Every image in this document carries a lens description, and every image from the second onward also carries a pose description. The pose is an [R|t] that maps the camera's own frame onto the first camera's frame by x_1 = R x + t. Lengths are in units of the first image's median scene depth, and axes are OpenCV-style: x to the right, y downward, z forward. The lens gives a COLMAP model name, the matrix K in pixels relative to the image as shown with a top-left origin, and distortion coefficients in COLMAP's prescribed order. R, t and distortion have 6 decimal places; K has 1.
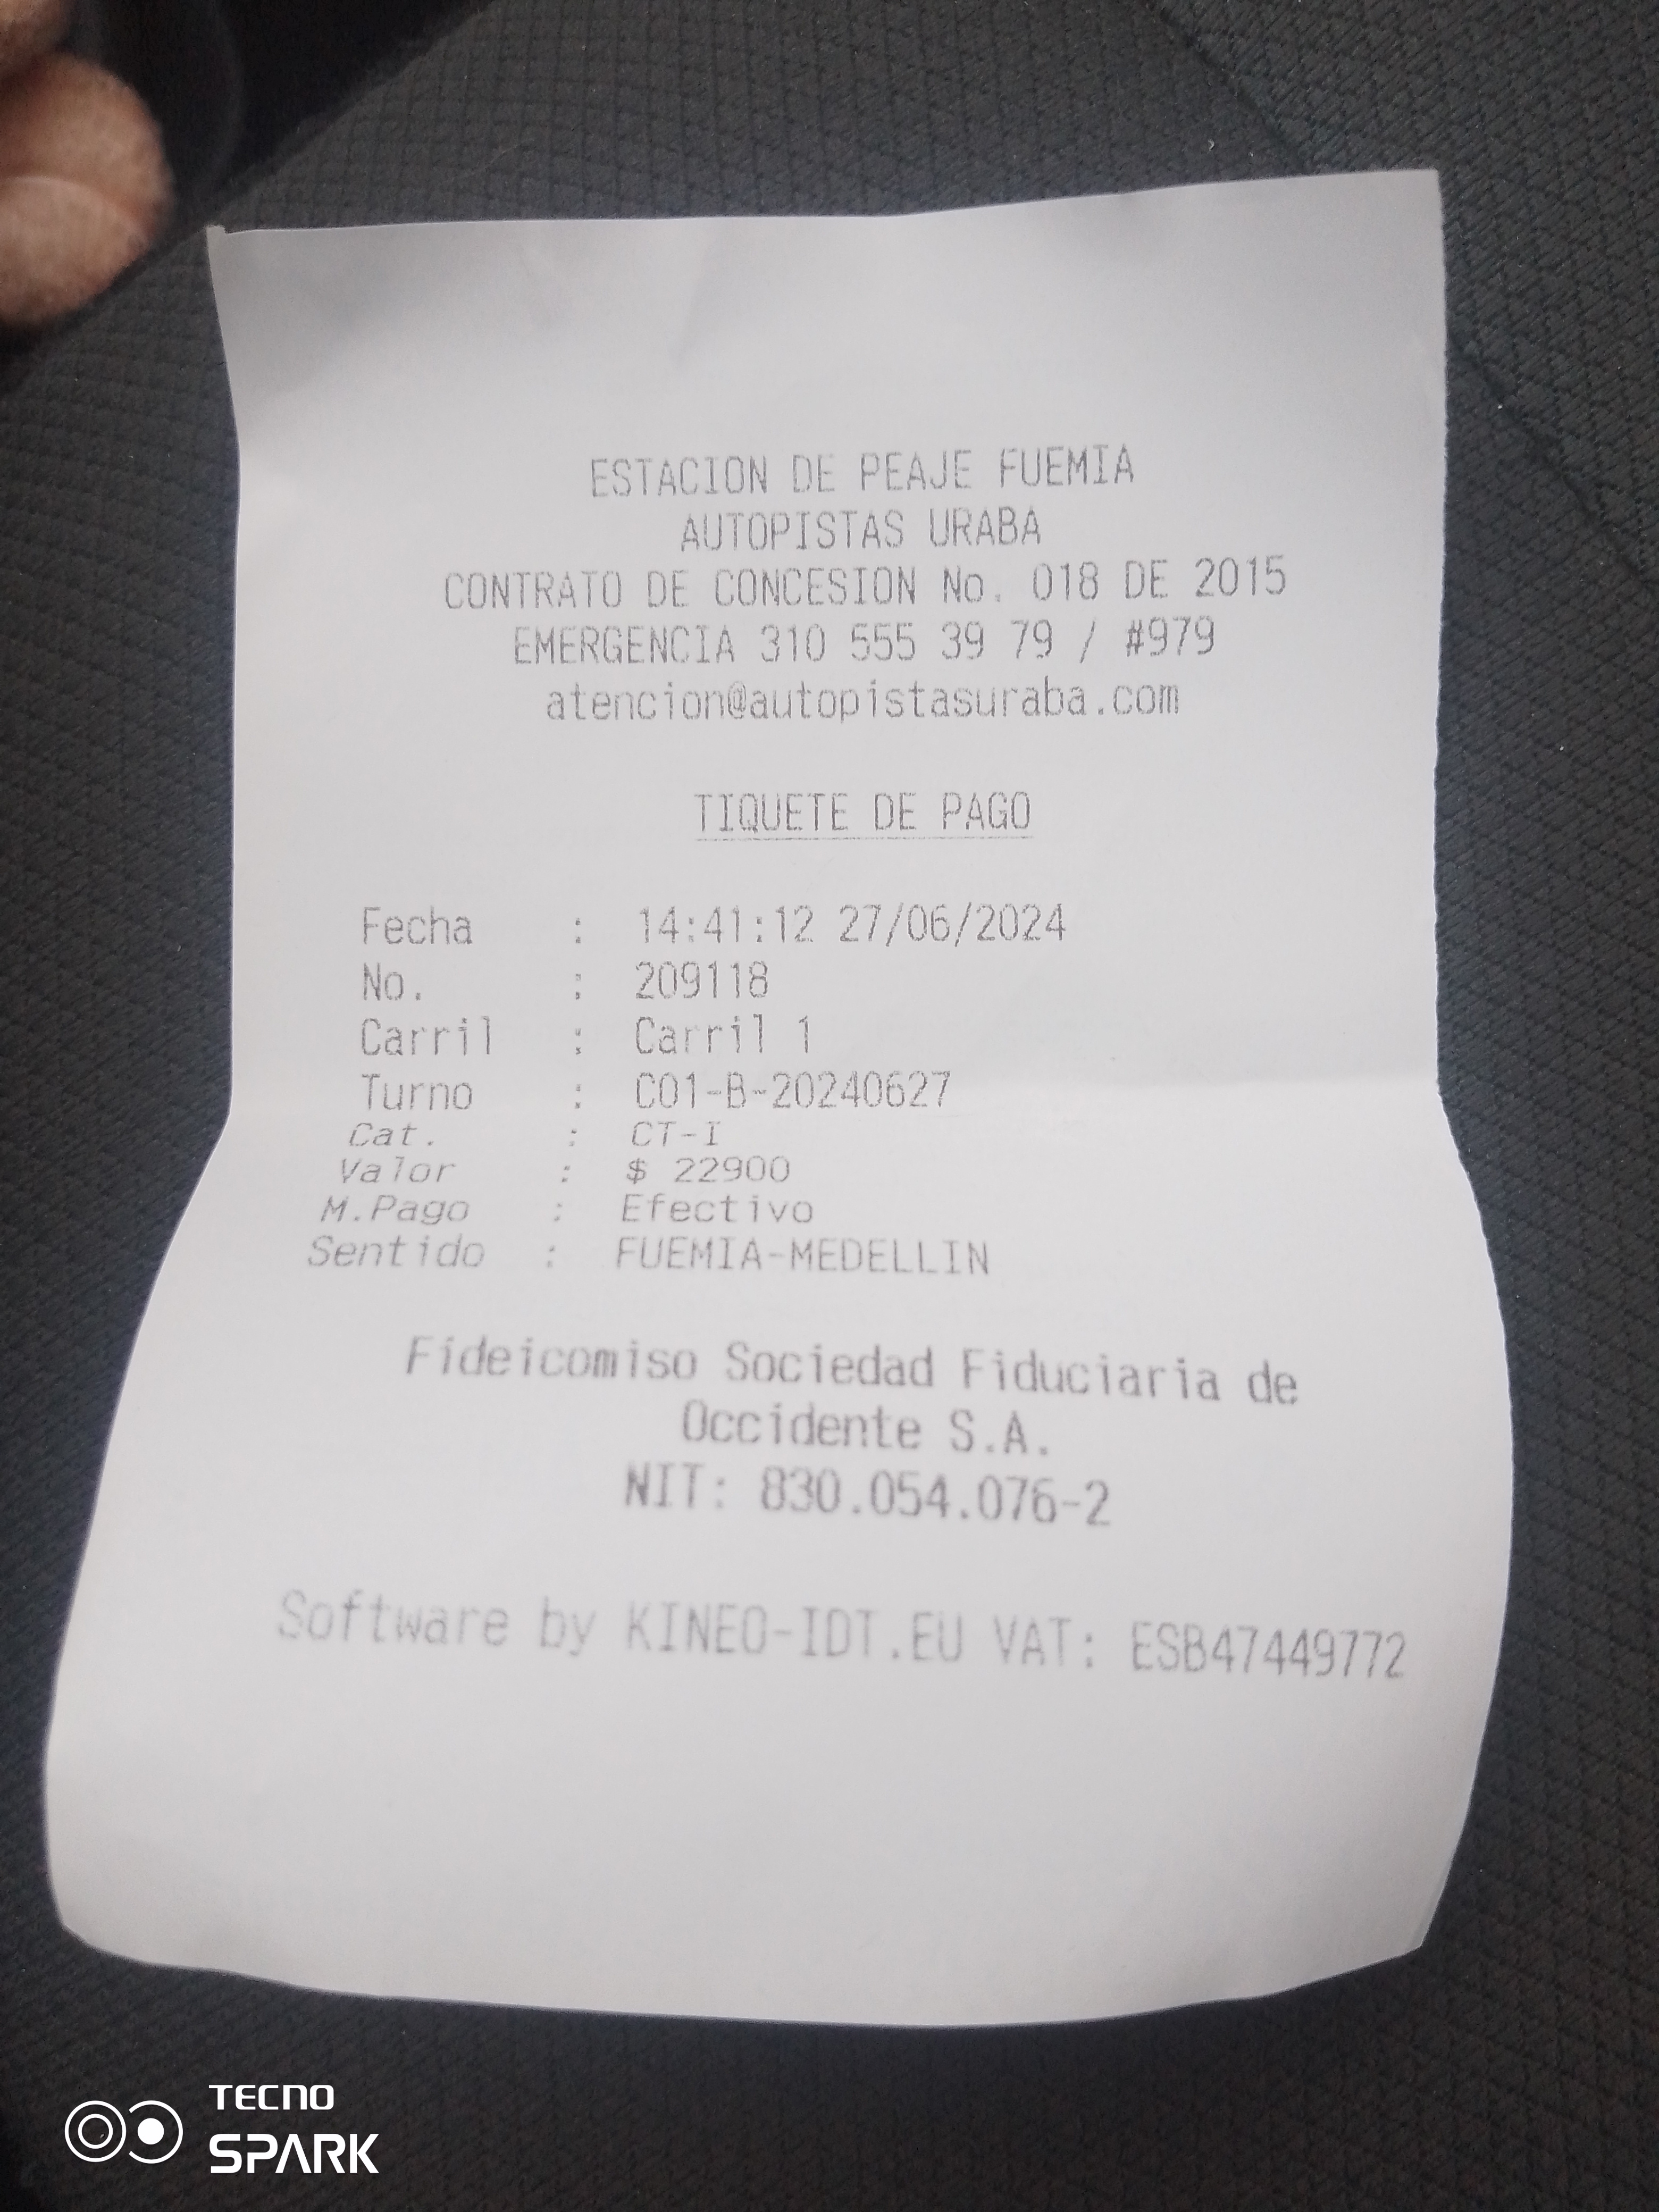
lens RADIAL K [[1188.9, 0, 842.4], [0, 1188.9, 1105.5], [0, 0, 1]] dist [-0.000062, -0.000337]
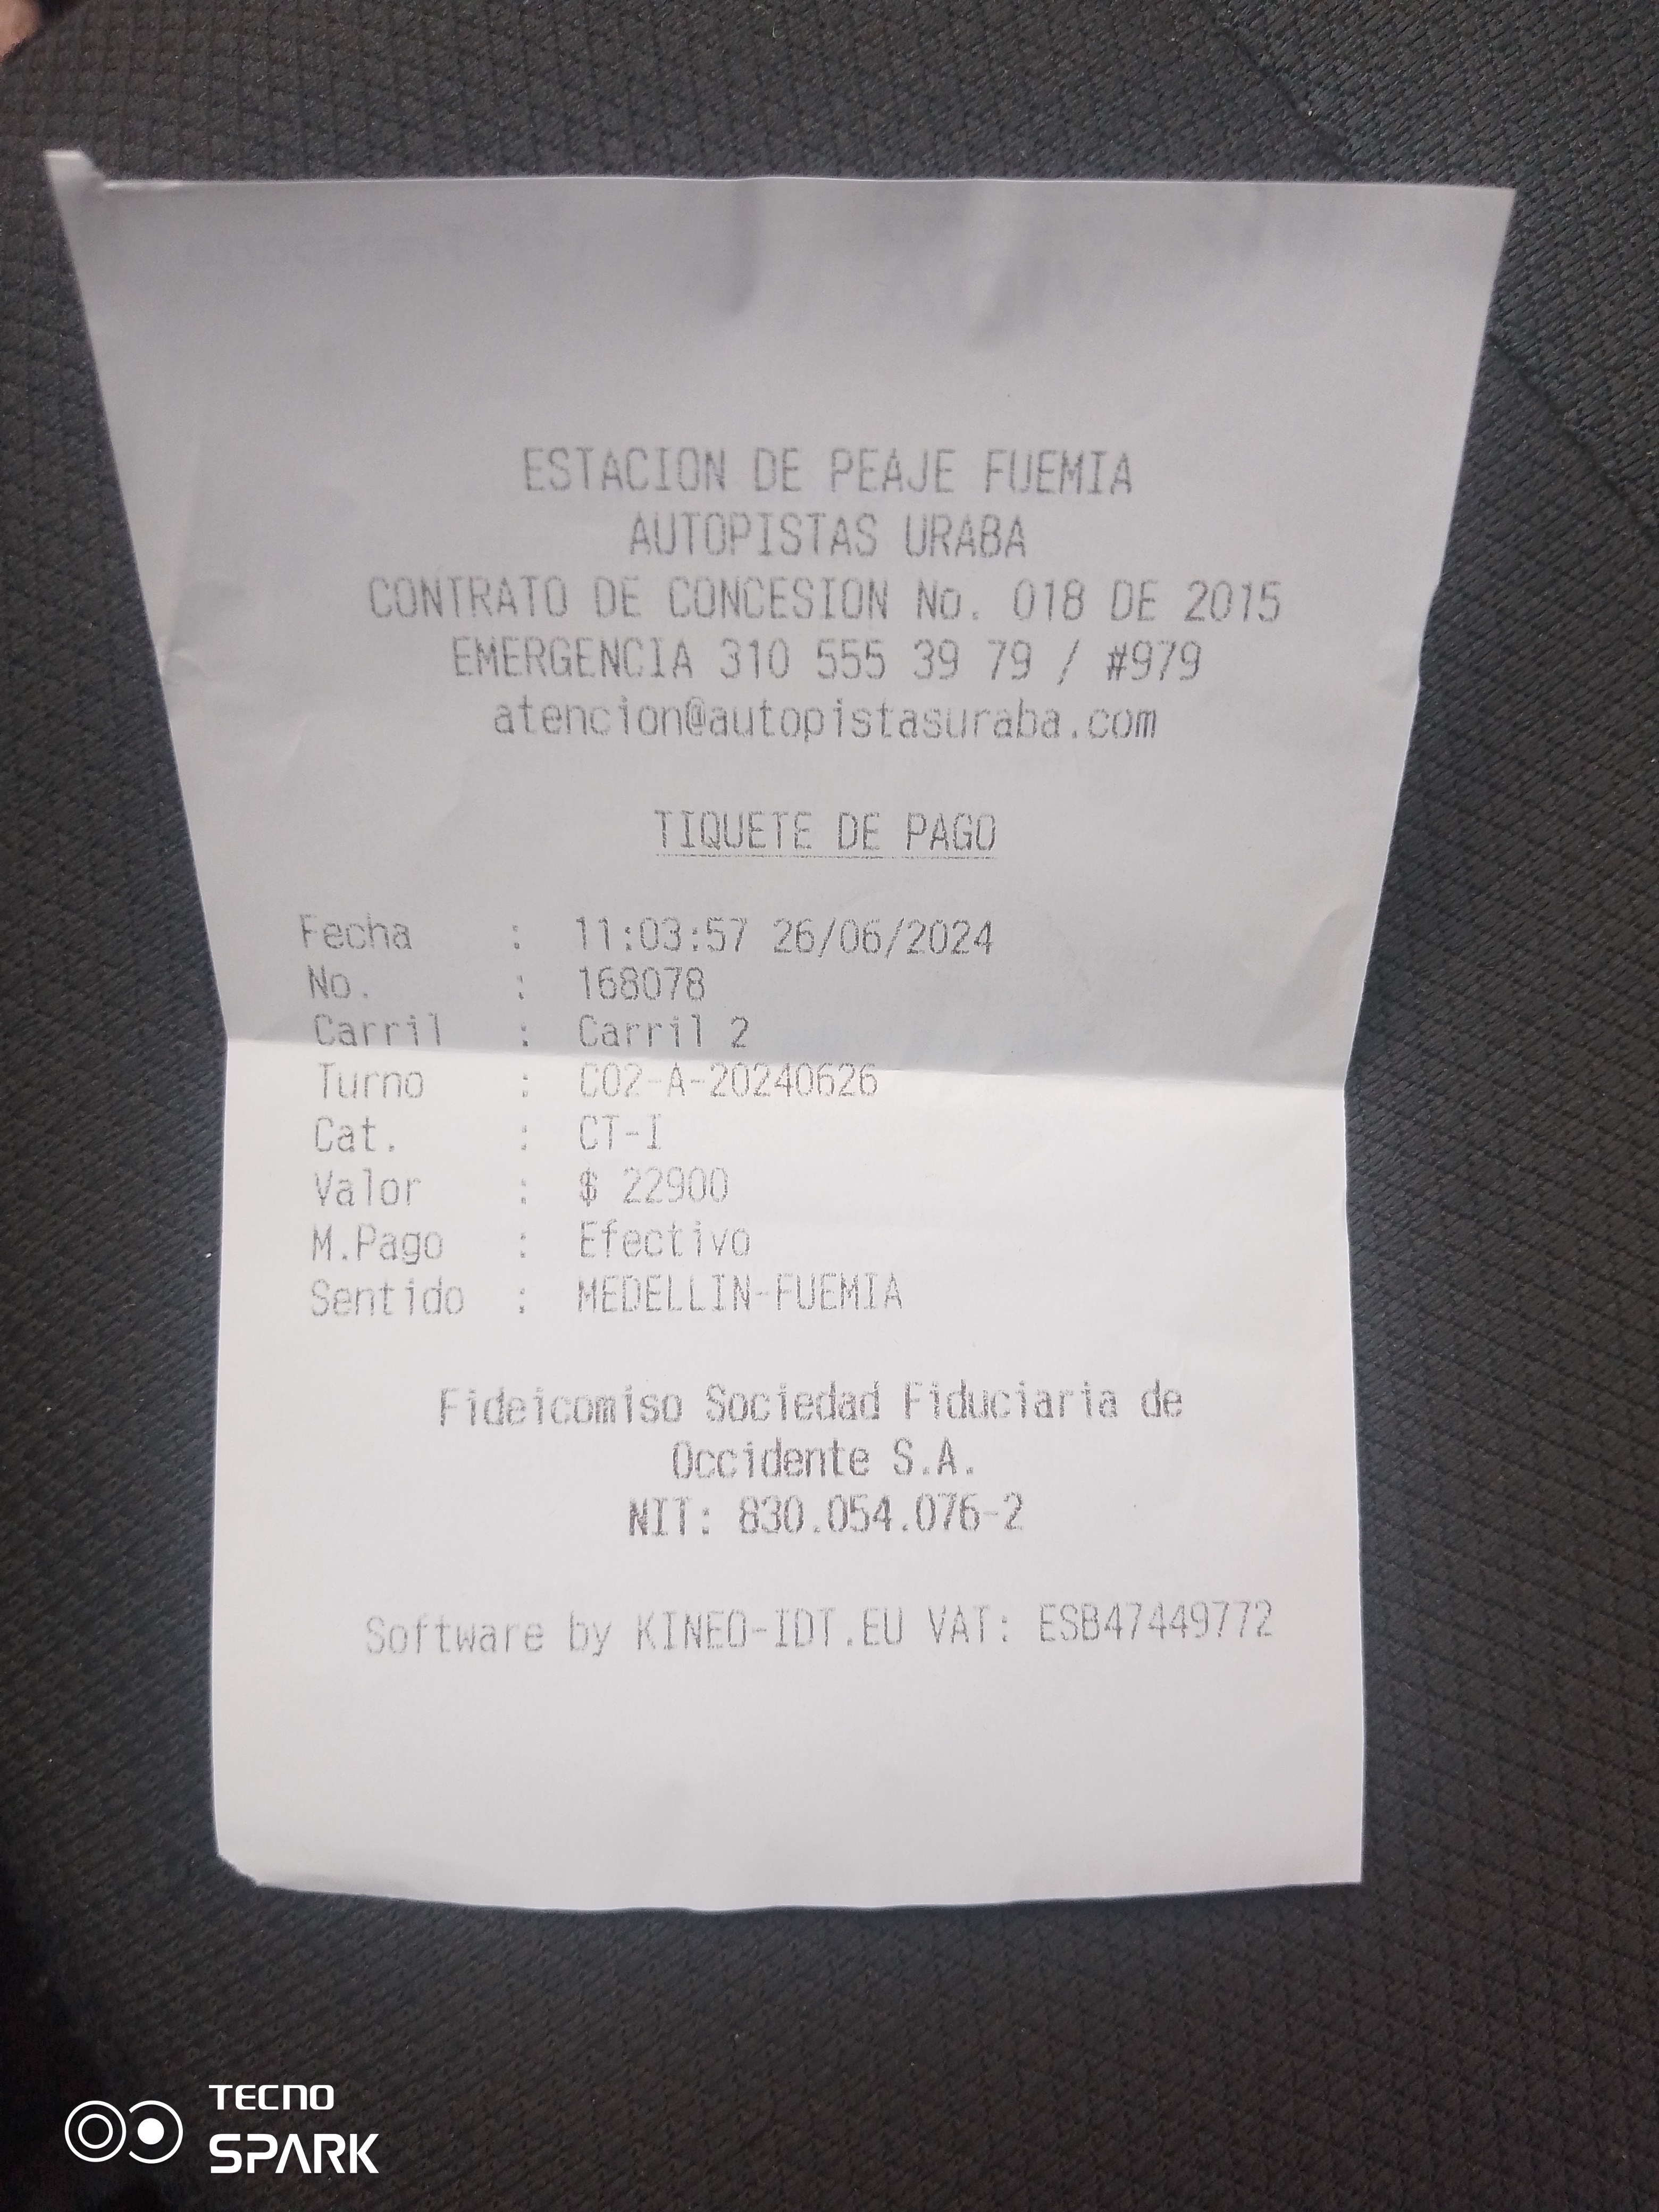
lens RADIAL K [[1188.9, 0, 841.4], [0, 1188.9, 1120.4], [0, 0, 1]] dist [-0.000062, -0.000337]
pose [[0.999098, 0.003407, 0.042331, -0.012023], [-0.018497, 0.932169, 0.361550, -0.396510], [-0.038228, -0.362007, 0.931391, -0.004541]]
